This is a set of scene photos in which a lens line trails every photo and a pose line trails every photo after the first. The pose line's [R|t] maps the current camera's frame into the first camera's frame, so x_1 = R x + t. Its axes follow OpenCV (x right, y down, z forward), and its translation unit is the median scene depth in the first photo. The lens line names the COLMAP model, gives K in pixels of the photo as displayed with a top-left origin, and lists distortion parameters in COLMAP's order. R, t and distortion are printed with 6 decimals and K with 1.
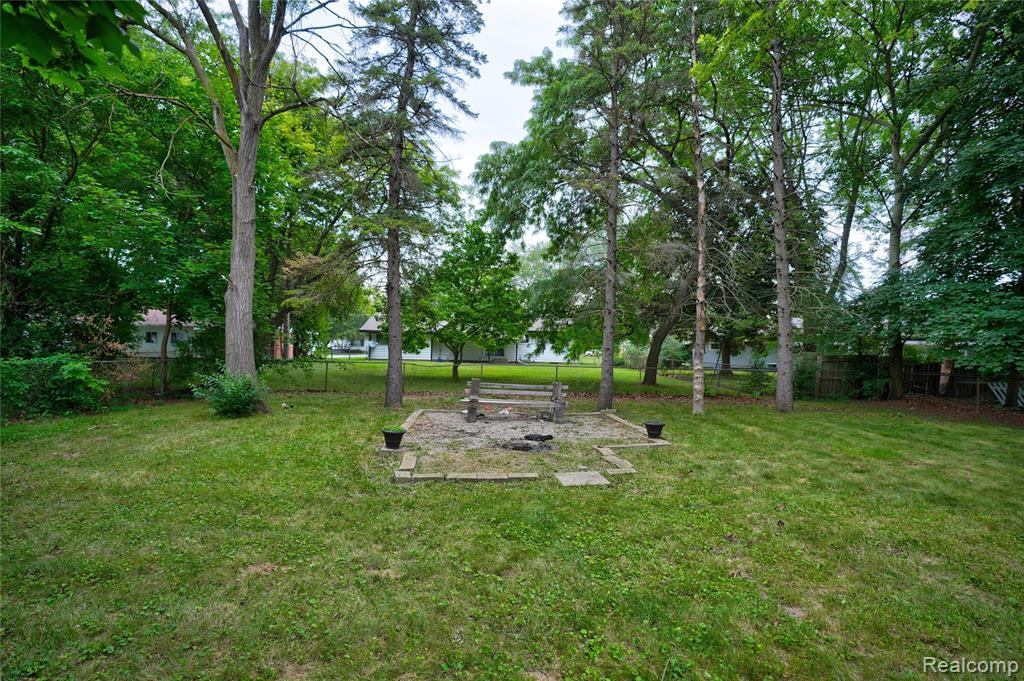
lens RADIAL K [[471.5, 0, 512.0], [0, 471.5, 340.5], [0, 0, 1]] dist [-0.051873, 0.016656]
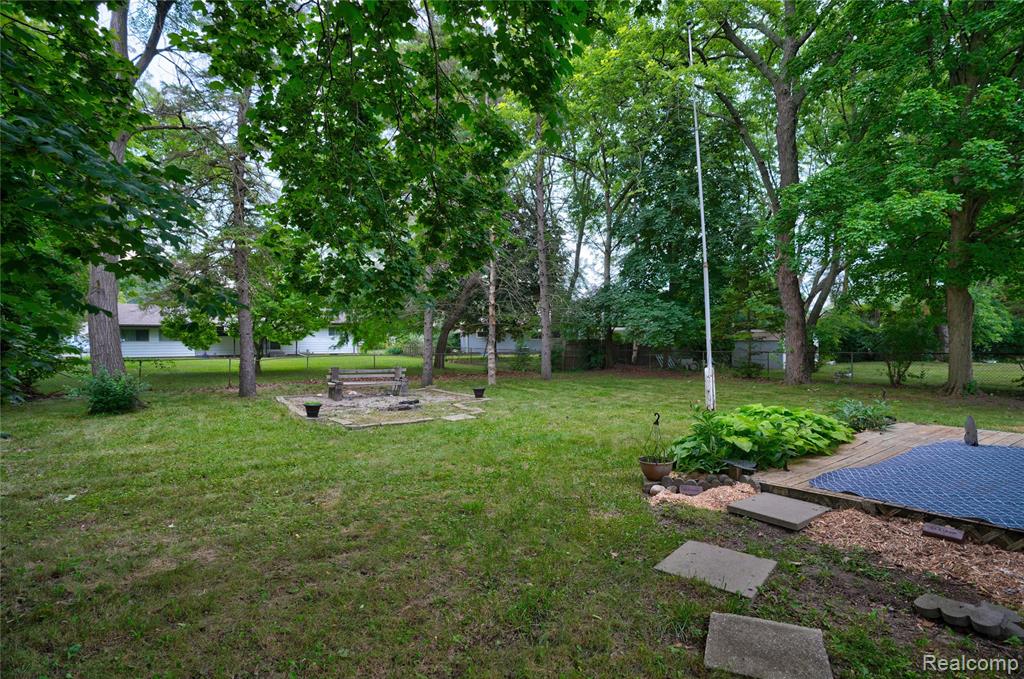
lens RADIAL K [[471.5, 0, 512.0], [0, 471.5, 339.5], [0, 0, 1]] dist [-0.051873, 0.016656]
pose [[0.880324, -0.026911, 0.473609, -0.148332], [0.017380, 0.999549, 0.024491, -0.007264], [-0.474054, -0.013329, 0.880395, -0.179422]]
